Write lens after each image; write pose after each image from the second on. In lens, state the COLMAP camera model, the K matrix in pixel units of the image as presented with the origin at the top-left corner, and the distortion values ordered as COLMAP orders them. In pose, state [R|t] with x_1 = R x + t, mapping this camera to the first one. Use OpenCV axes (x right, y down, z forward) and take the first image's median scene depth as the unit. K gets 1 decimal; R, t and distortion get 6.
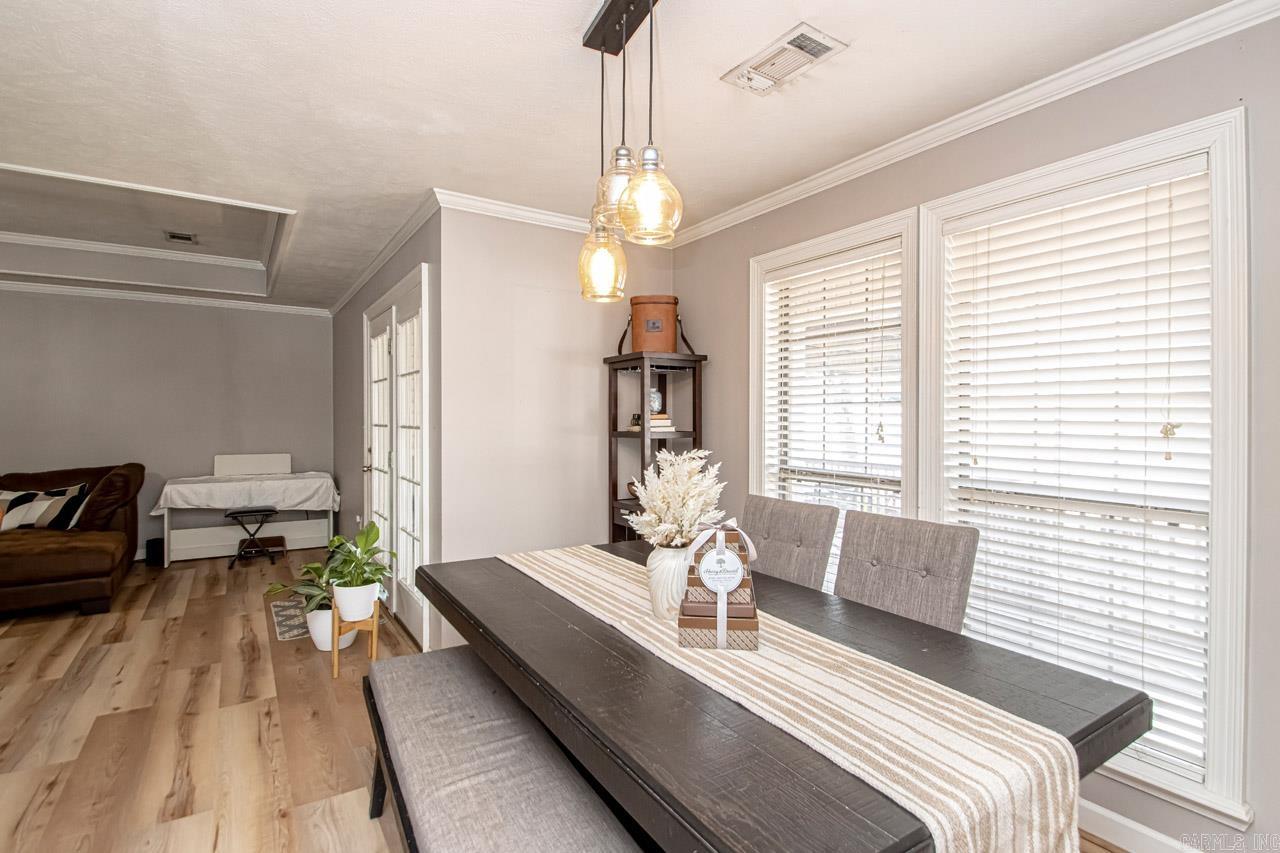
lens RADIAL K [[625.4, 0, 629.2], [0, 625.4, 428.0], [0, 0, 1]] dist [0.025200, -0.021879]
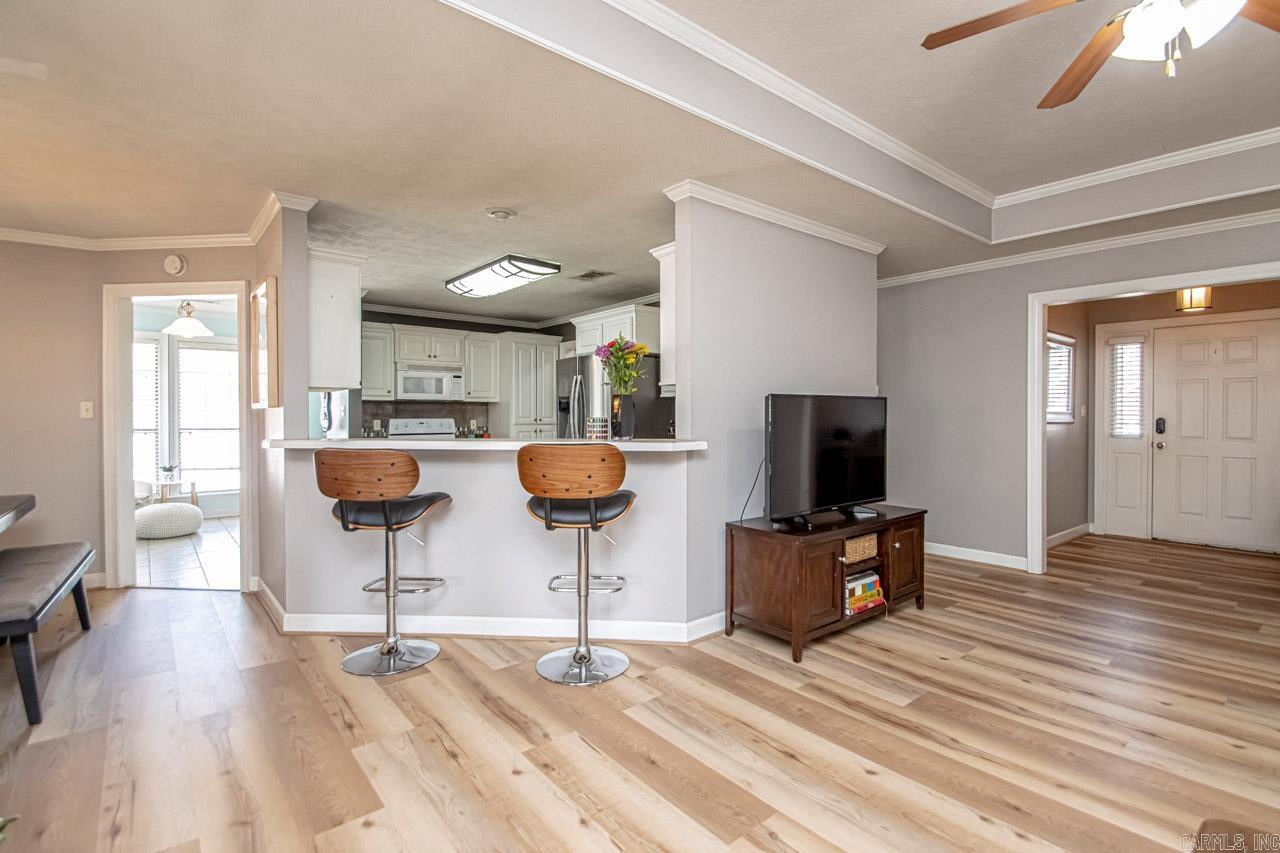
lens RADIAL K [[603.2, 0, 636.7], [0, 603.2, 420.6], [0, 0, 1]] dist [0.021349, -0.017638]
pose [[-0.992023, 0.001714, -0.126042, -0.690897], [-0.002209, 0.999518, 0.030977, 0.003856], [0.126034, 0.031009, -0.991541, 1.123281]]
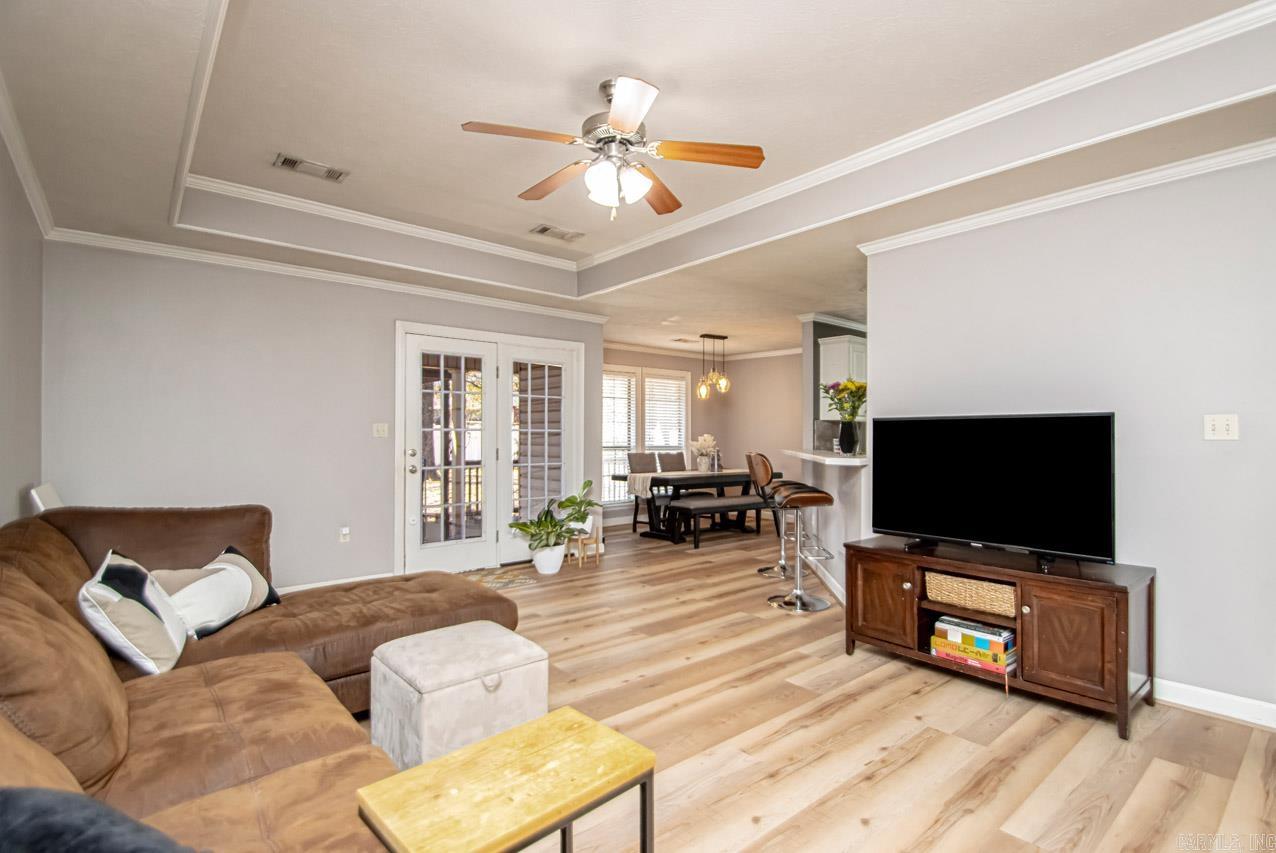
lens RADIAL K [[594.5, 0, 674.4], [0, 594.5, 426.8], [0, 0, 1]] dist [0.022636, -0.017775]
pose [[-0.171883, 0.014186, 0.985015, -1.700264], [0.016384, 0.999799, -0.011540, 0.012059], [-0.984981, 0.014155, -0.172081, 0.815265]]
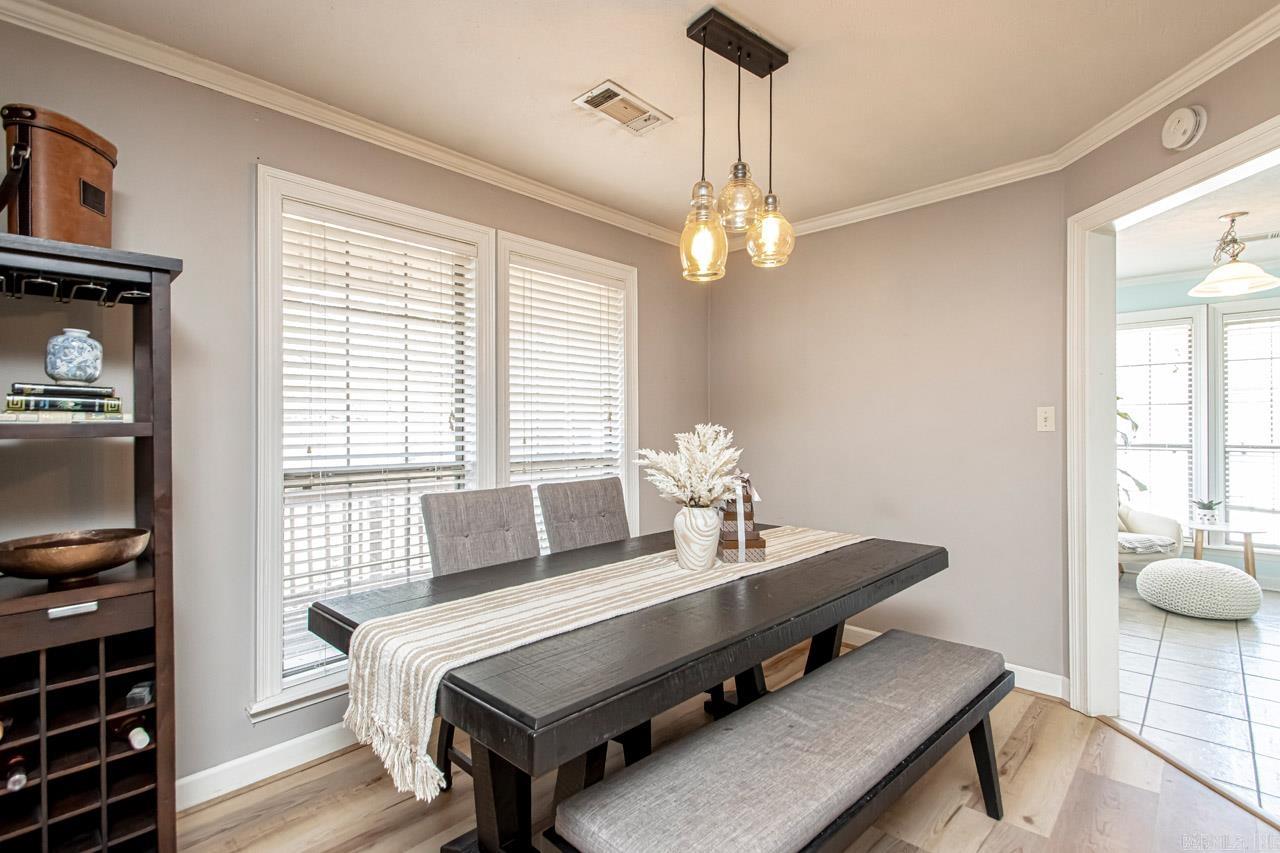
lens RADIAL K [[596.4, 0, 676.5], [0, 596.4, 426.8], [0, 0, 1]] dist [0.022636, -0.017775]
pose [[-0.281914, 0.002008, 0.959438, -0.419985], [0.025539, 0.999659, 0.005412, 0.014017], [-0.959100, 0.026029, -0.281869, 0.574856]]
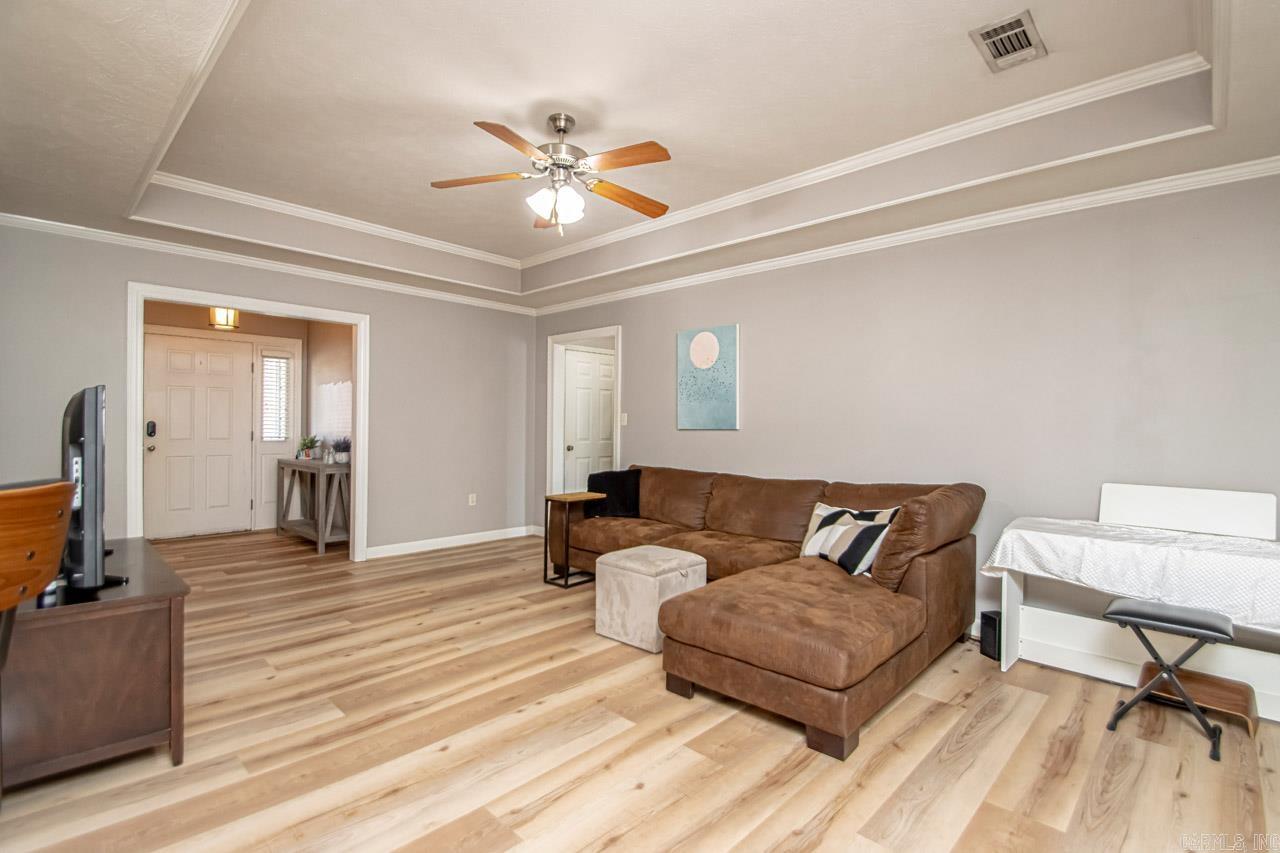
lens RADIAL K [[596.4, 0, 676.5], [0, 596.4, 426.8], [0, 0, 1]] dist [0.022636, -0.017775]
pose [[0.273071, 0.008902, -0.961953, -0.373447], [-0.032342, 0.999477, 0.000068, 0.010451], [0.961450, 0.031093, 0.273216, 0.713343]]
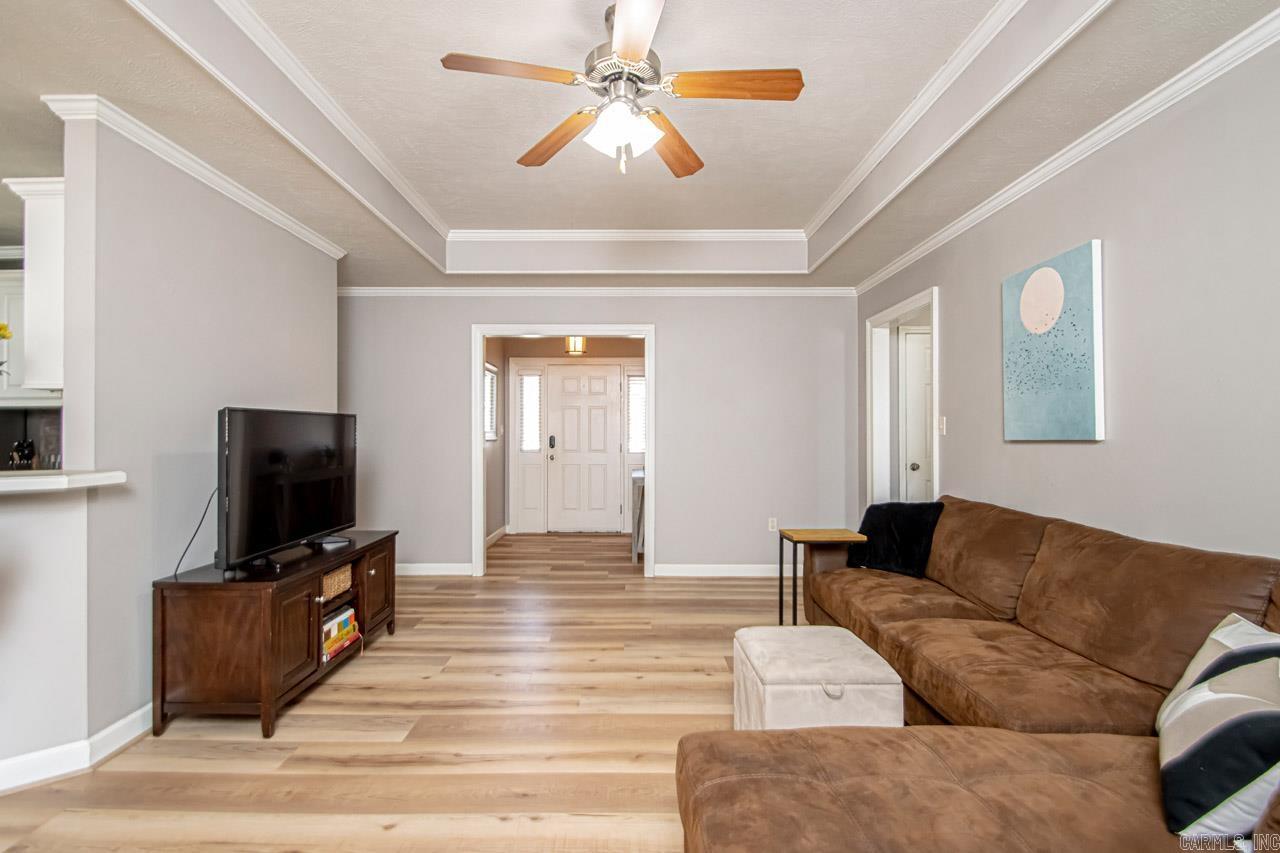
lens RADIAL K [[625.4, 0, 629.2], [0, 625.4, 428.0], [0, 0, 1]] dist [0.025200, -0.021879]
pose [[-0.535609, -0.005425, -0.844449, -0.641834], [-0.016442, 0.999857, 0.004005, 0.004631], [0.844306, 0.016029, -0.535622, 1.061697]]
